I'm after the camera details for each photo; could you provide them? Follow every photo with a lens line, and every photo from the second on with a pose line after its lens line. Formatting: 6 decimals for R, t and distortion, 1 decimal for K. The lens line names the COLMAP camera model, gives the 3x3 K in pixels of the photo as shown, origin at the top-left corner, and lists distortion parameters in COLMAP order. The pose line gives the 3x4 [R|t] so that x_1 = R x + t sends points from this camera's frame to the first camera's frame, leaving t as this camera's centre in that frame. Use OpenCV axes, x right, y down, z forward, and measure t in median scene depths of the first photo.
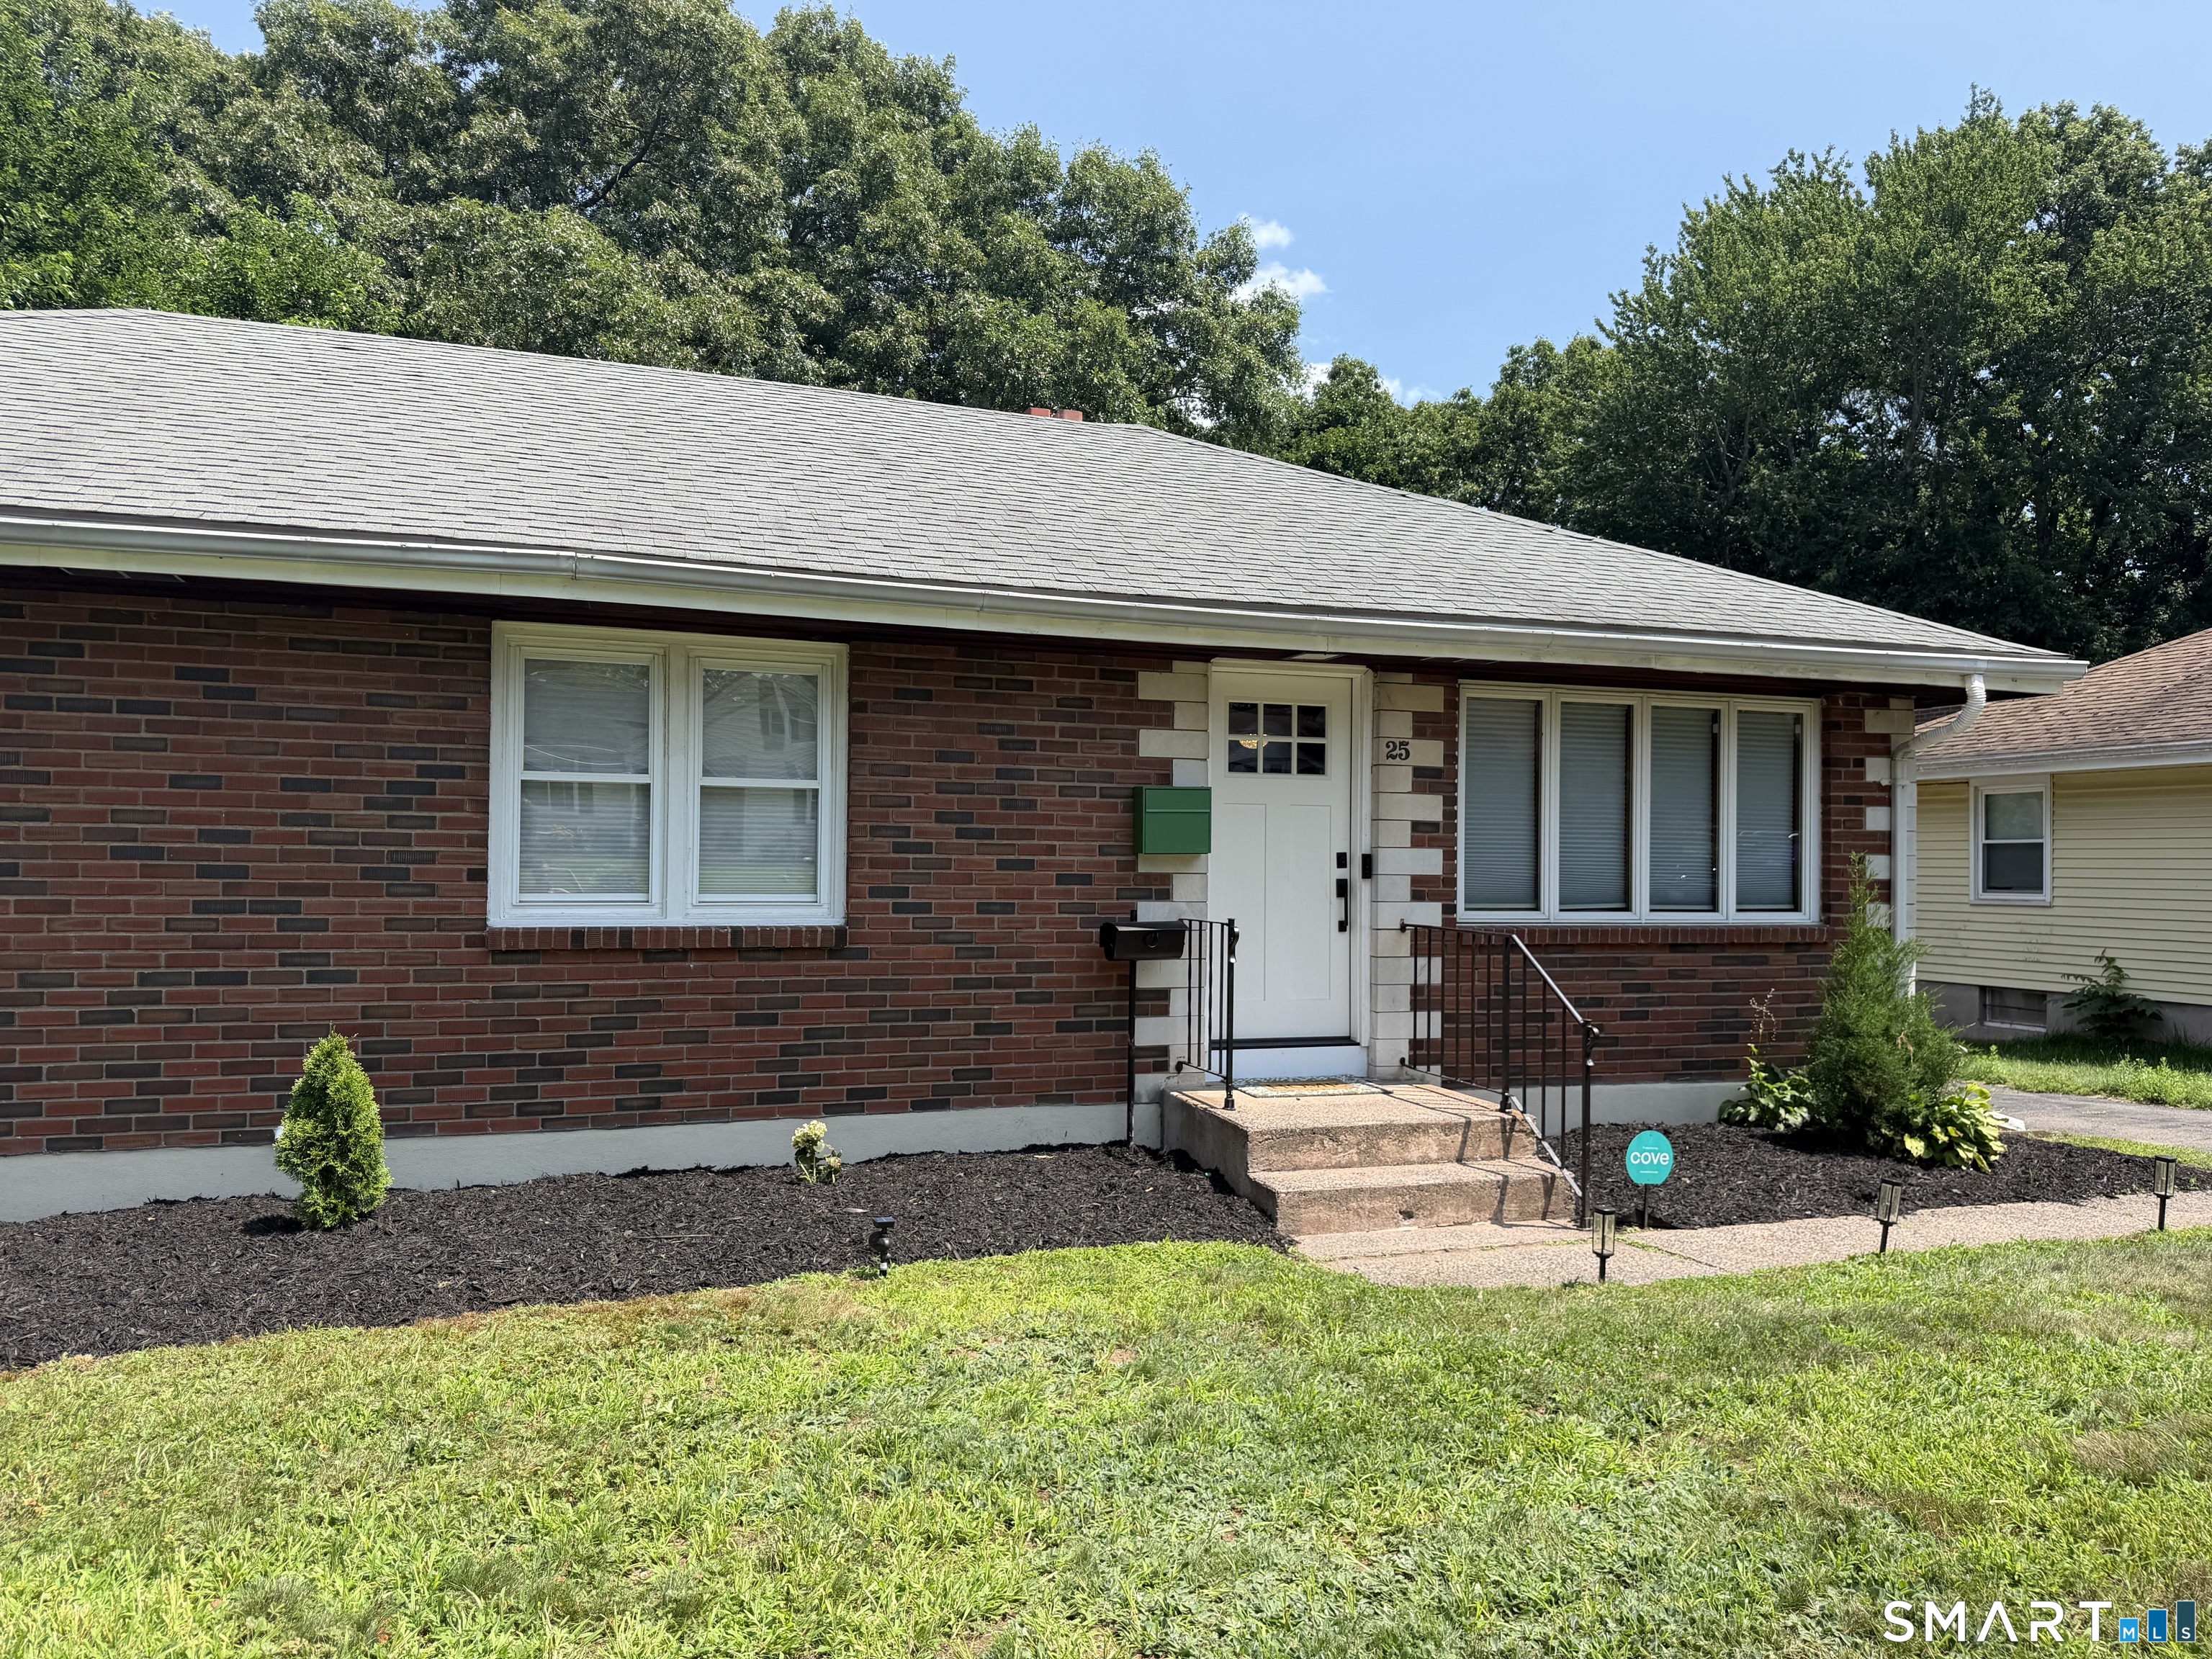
lens RADIAL K [[1544.4, 0, 1106.3], [0, 1544.4, 823.0], [0, 0, 1]] dist [0.051298, -0.068187]
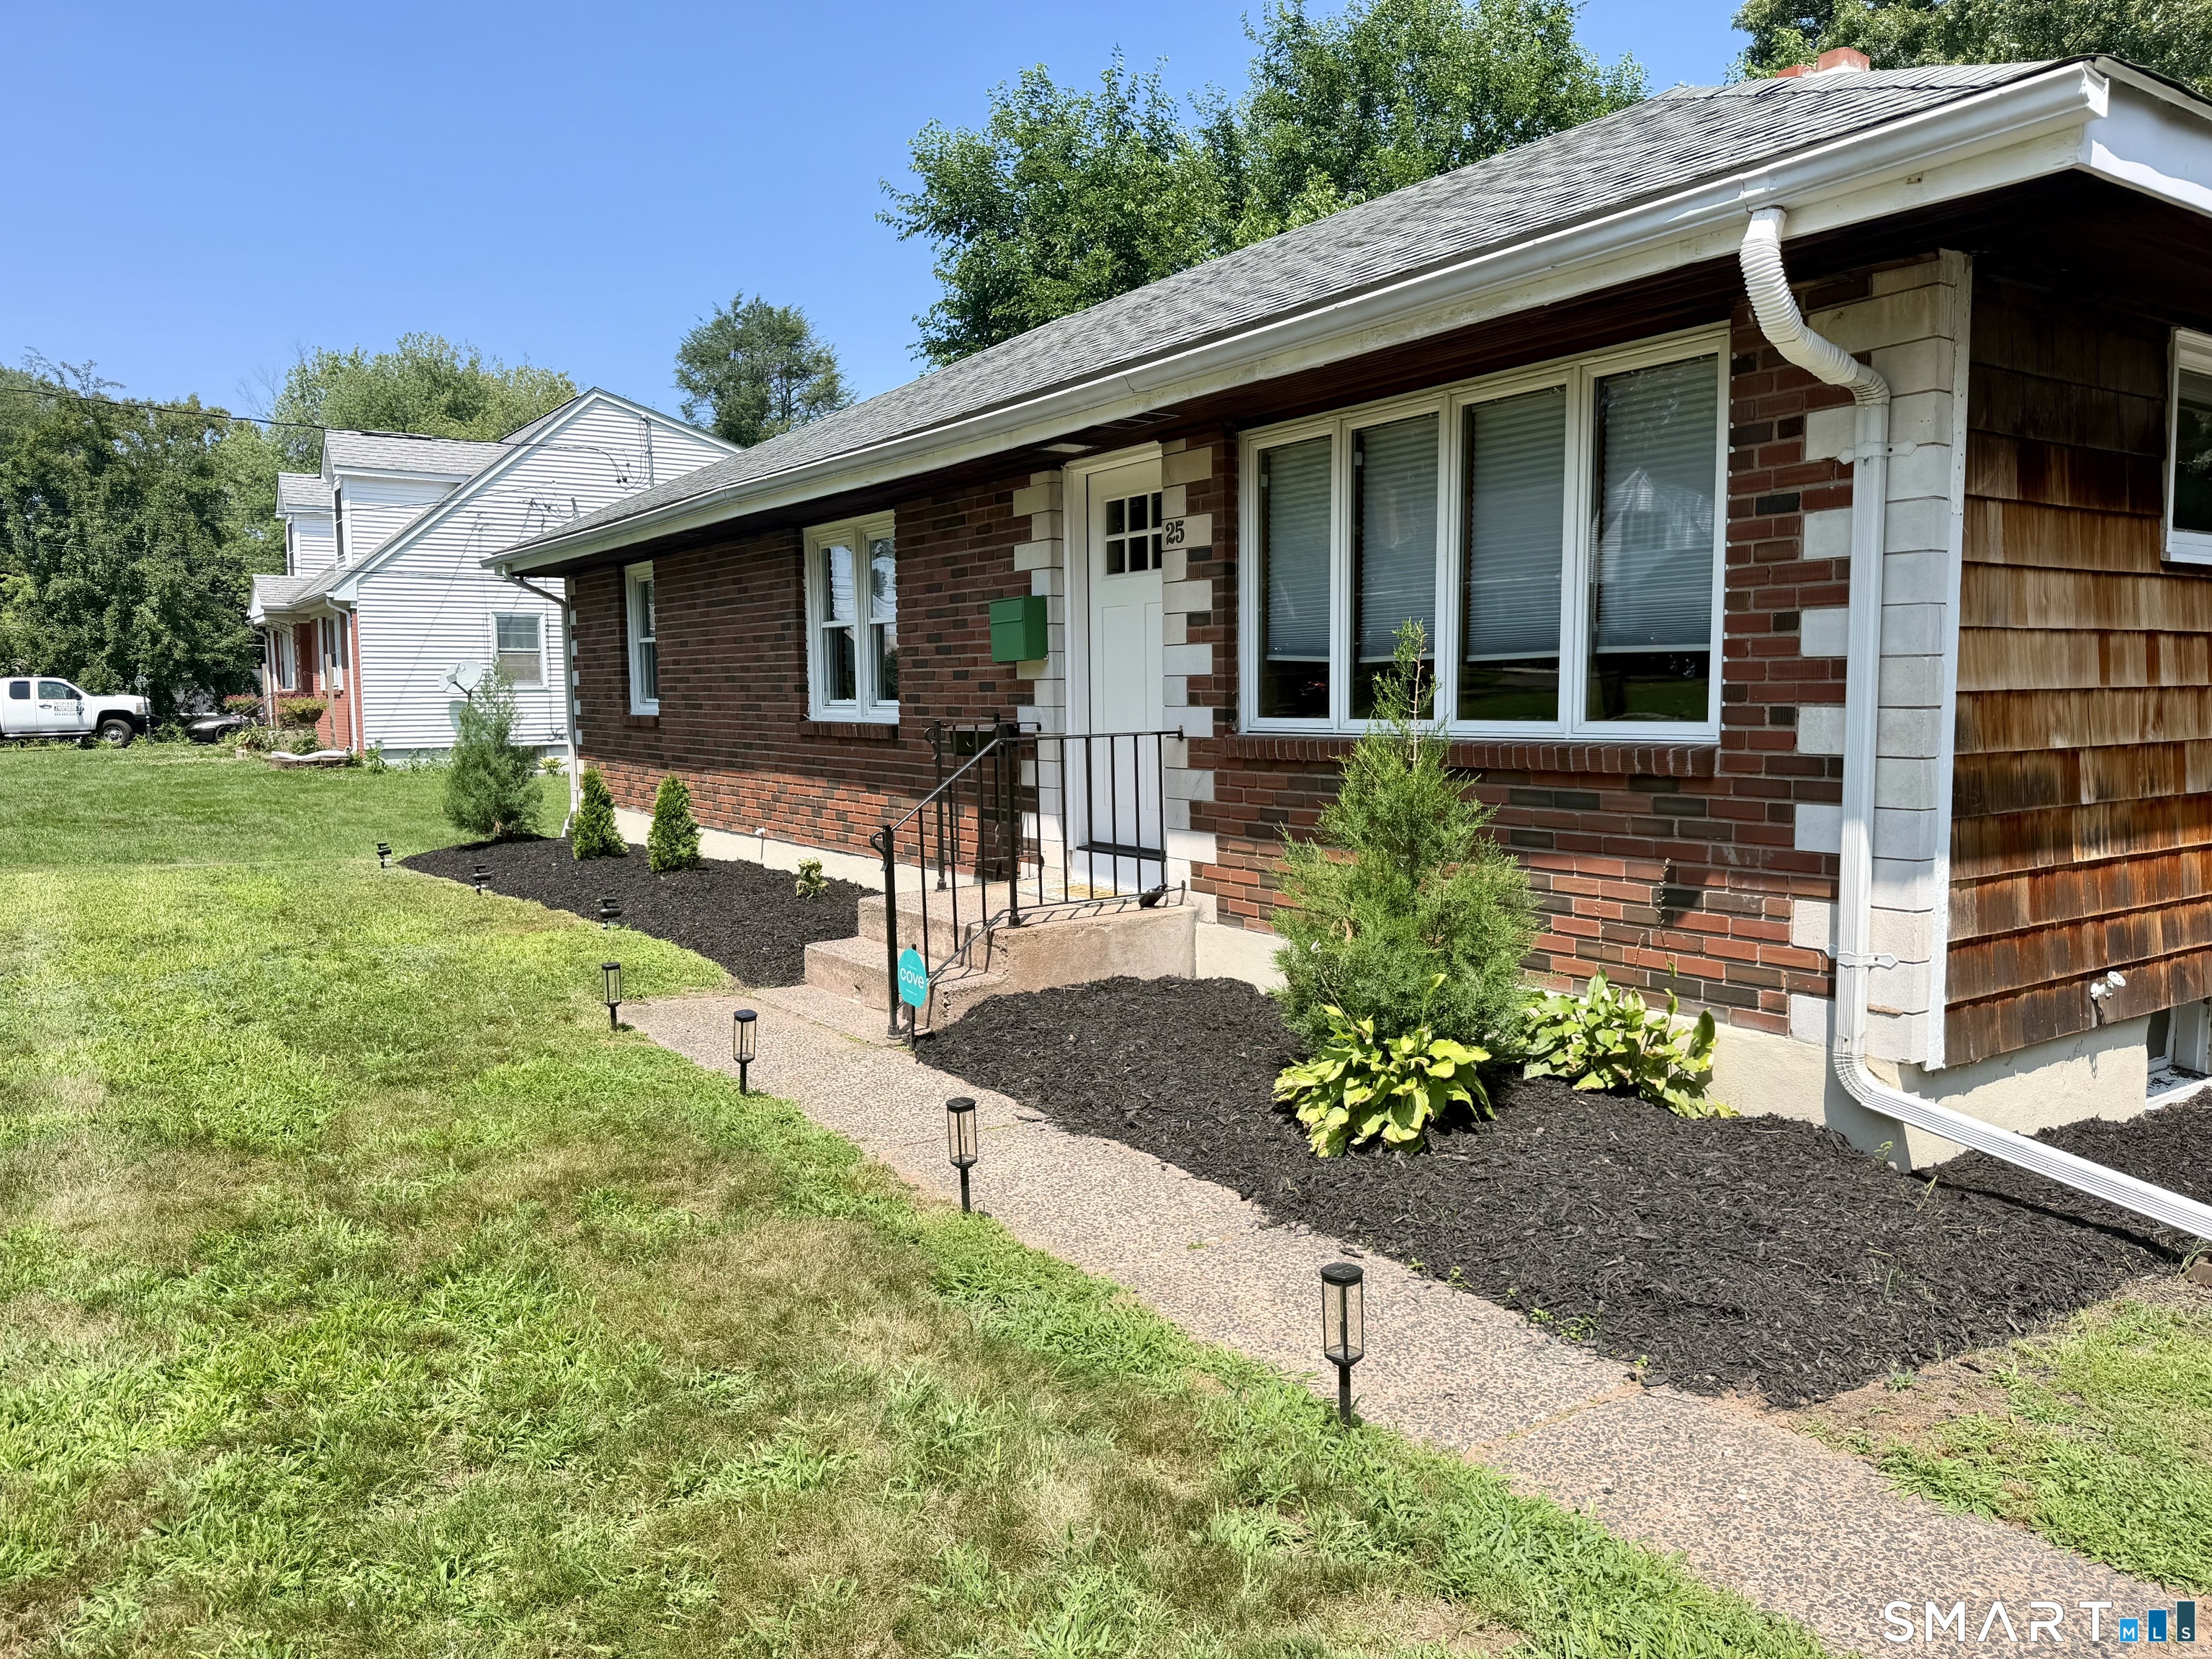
lens RADIAL K [[1544.4, 0, 1115.2], [0, 1544.4, 828.5], [0, 0, 1]] dist [0.051298, -0.068187]
pose [[0.267039, 0.073663, -0.960866, 1.033425], [0.043621, 0.995128, 0.088413, 0.040992], [0.962698, -0.065524, 0.262525, 0.727906]]
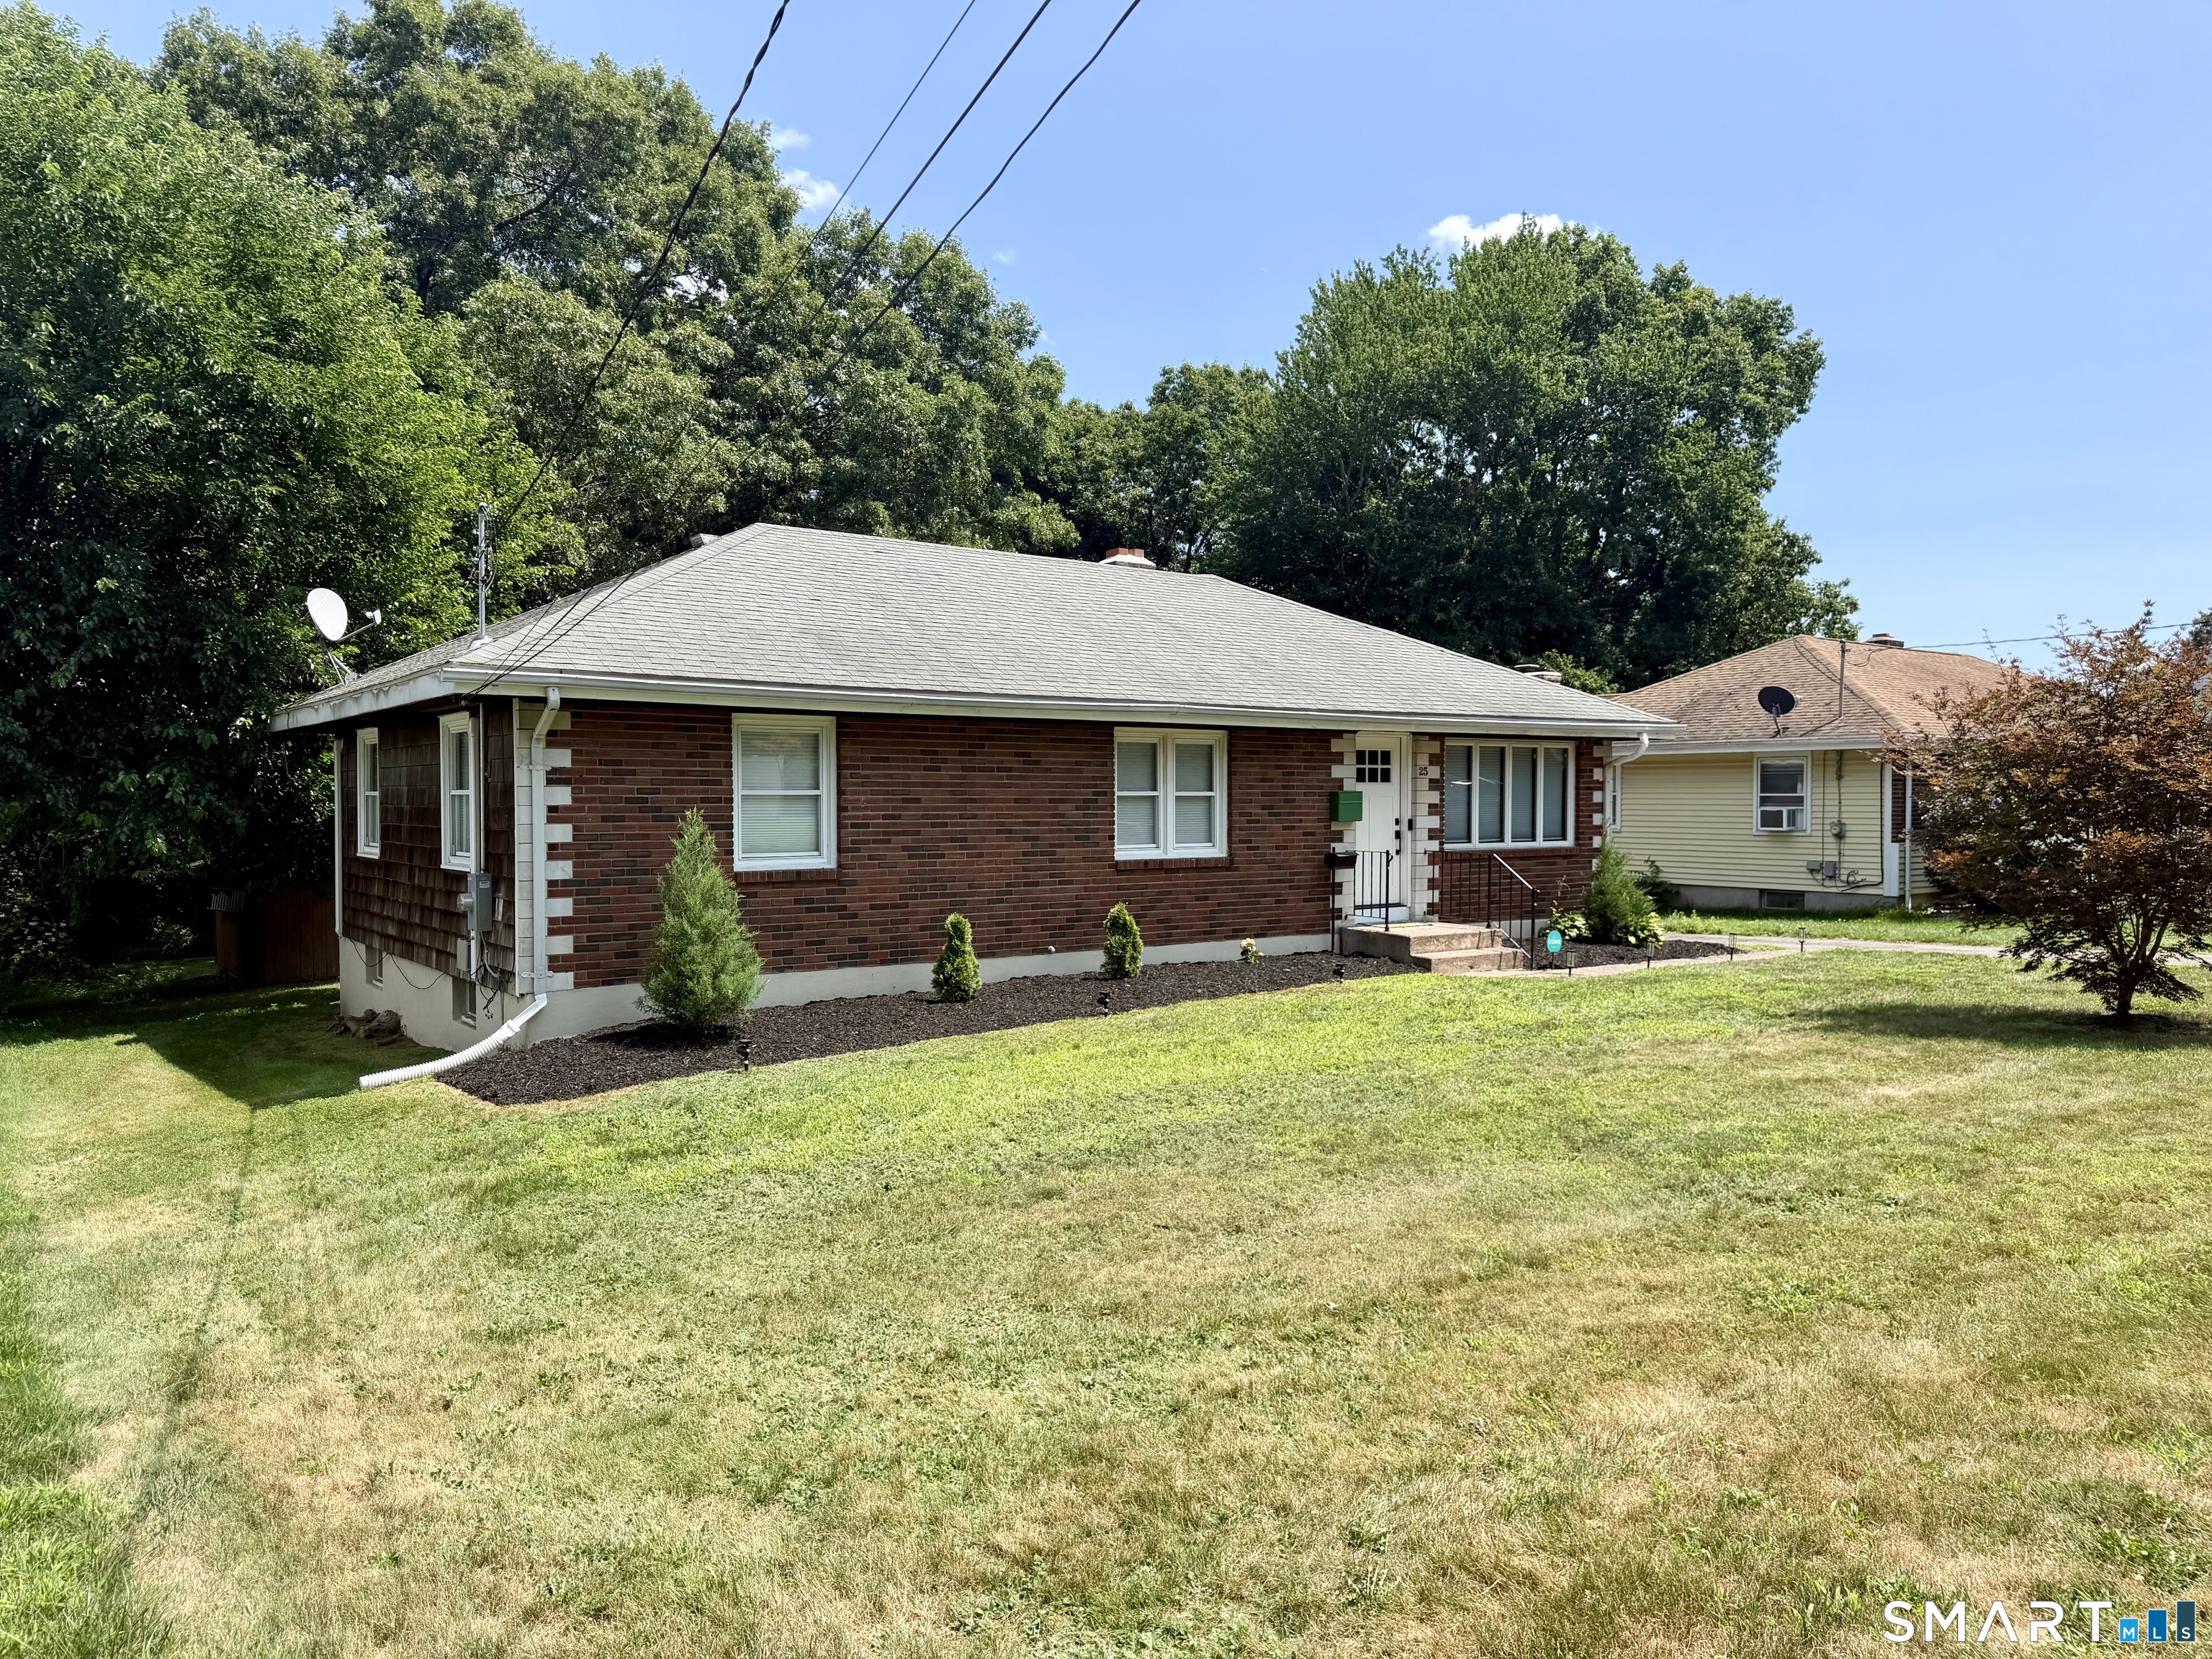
lens RADIAL K [[1544.4, 0, 1094.6], [0, 1544.4, 821.9], [0, 0, 1]] dist [0.051298, -0.068187]
pose [[0.958679, -0.015086, 0.284089, -0.878864], [0.001634, 0.998868, 0.047530, -0.080386], [-0.284485, -0.045102, 0.957619, -0.963326]]
